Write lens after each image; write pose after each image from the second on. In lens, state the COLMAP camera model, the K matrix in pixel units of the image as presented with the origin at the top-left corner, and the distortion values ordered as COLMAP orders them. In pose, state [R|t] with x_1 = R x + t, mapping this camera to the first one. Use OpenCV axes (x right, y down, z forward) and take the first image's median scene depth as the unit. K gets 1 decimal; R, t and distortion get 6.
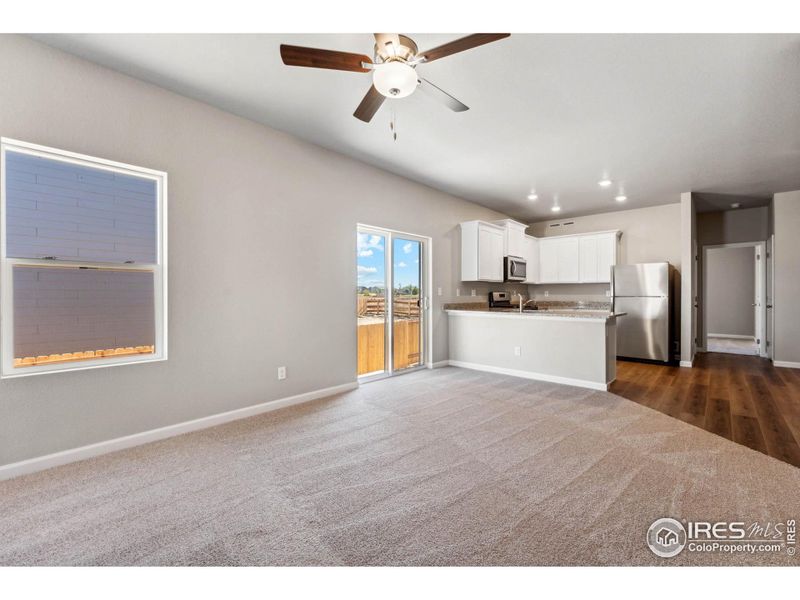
lens RADIAL K [[338.2, 0, 399.4], [0, 338.2, 295.0], [0, 0, 1]] dist [0.000486, 0.000079]
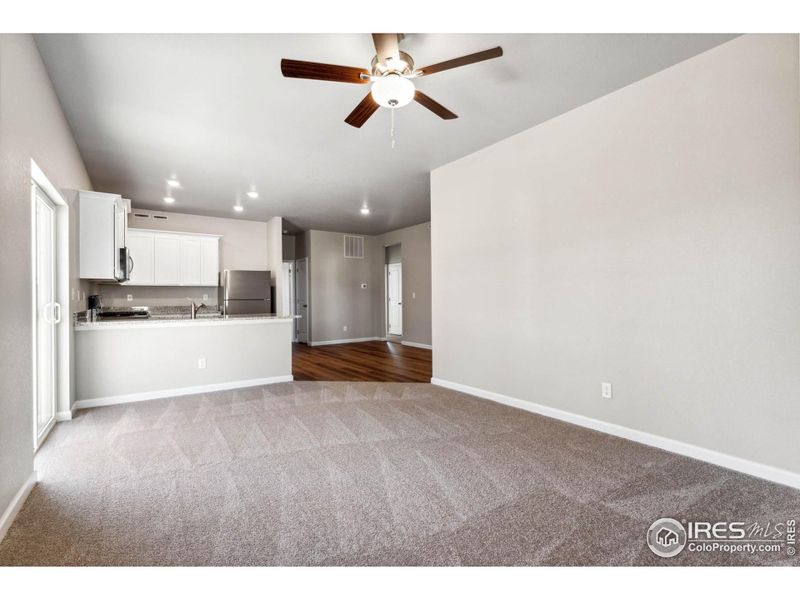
lens RADIAL K [[381.7, 0, 377.8], [0, 381.7, 297.4], [0, 0, 1]] dist [0.000176, 0.000031]
pose [[0.249441, 0.001292, 0.968389, -0.450342], [0.007838, 0.999964, -0.003353, 0.004711], [-0.968358, 0.008426, 0.249421, 0.303704]]
